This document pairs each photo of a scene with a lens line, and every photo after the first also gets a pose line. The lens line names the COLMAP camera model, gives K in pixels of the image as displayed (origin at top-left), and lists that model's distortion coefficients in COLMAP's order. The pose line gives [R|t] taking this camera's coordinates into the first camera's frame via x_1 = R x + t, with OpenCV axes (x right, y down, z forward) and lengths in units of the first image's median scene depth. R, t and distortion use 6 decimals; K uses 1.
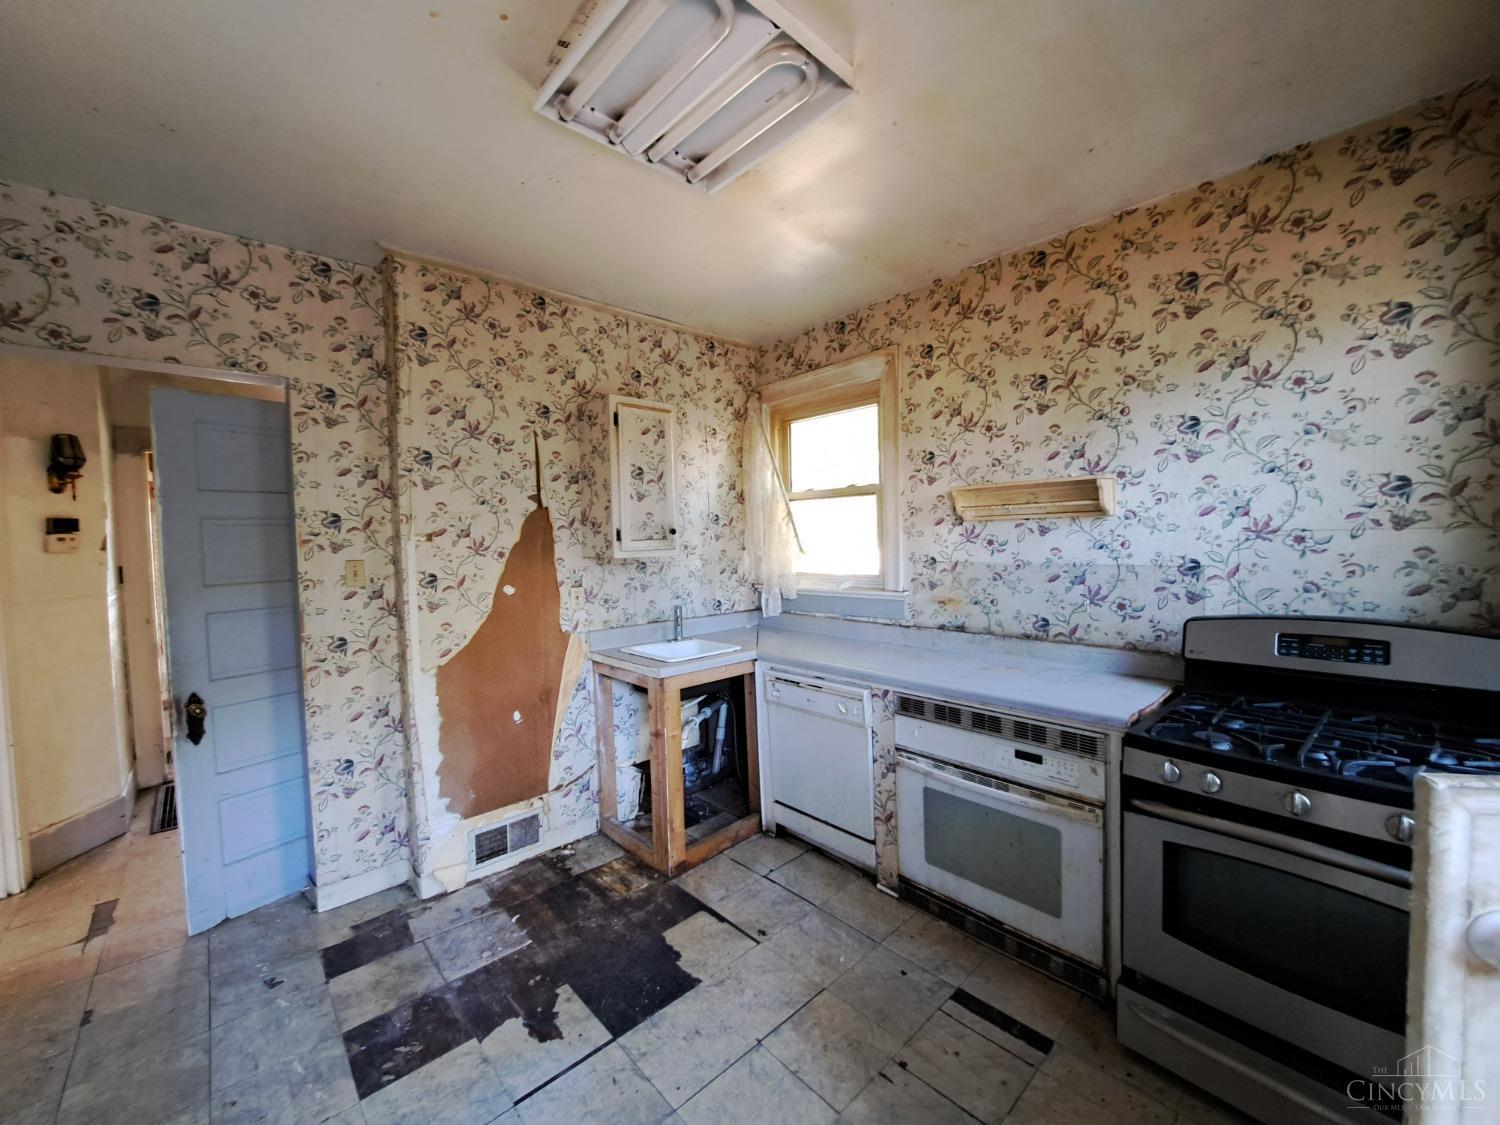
lens RADIAL K [[594.5, 0, 749.7], [0, 594.5, 556.3], [0, 0, 1]] dist [-0.009926, -0.000759]
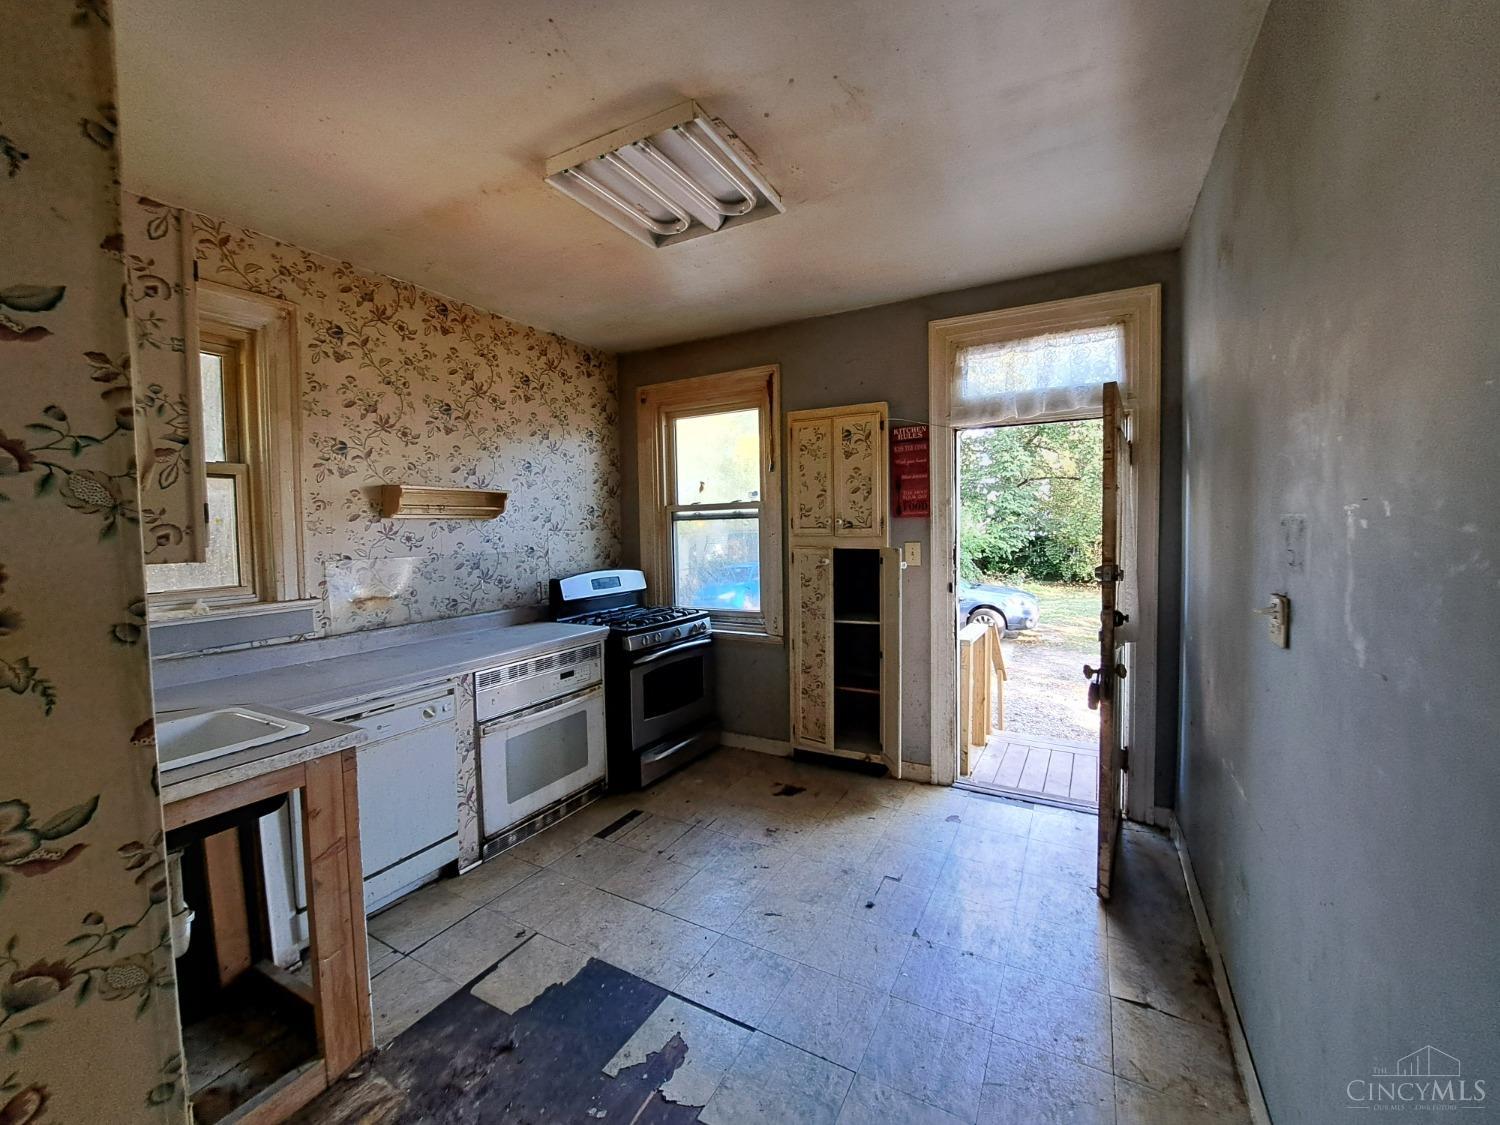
lens RADIAL K [[594.5, 0, 751.7], [0, 594.5, 558.7], [0, 0, 1]] dist [-0.009926, -0.000759]
pose [[-0.312856, -0.017727, 0.949635, -0.972186], [0.059265, 0.997513, 0.038145, 0.010257], [-0.947950, 0.068214, -0.311027, 0.875183]]
